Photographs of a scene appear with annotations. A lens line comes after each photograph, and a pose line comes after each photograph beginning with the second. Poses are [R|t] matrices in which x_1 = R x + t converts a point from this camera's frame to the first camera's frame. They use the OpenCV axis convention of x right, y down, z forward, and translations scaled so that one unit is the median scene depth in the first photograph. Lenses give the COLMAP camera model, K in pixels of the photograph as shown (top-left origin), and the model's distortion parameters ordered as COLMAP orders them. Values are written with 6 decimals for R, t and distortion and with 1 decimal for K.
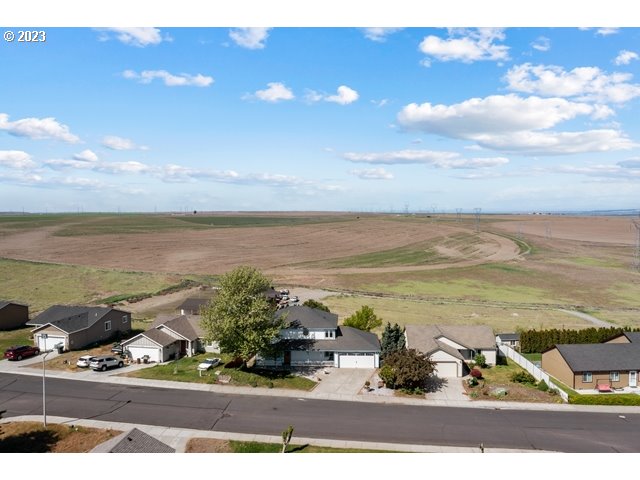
lens RADIAL K [[510.9, 0, 328.5], [0, 510.9, 238.5], [0, 0, 1]] dist [-0.002372, 0.000147]
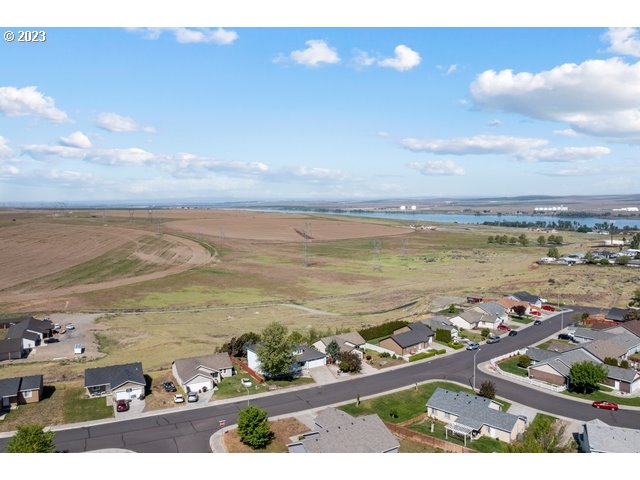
lens RADIAL K [[510.9, 0, 328.5], [0, 510.9, 238.5], [0, 0, 1]] dist [-0.002372, 0.000147]
pose [[0.774572, -0.044414, 0.630924, -1.084860], [0.031225, 0.999000, 0.031992, -0.273237], [-0.631714, -0.005080, 0.775185, -0.461943]]
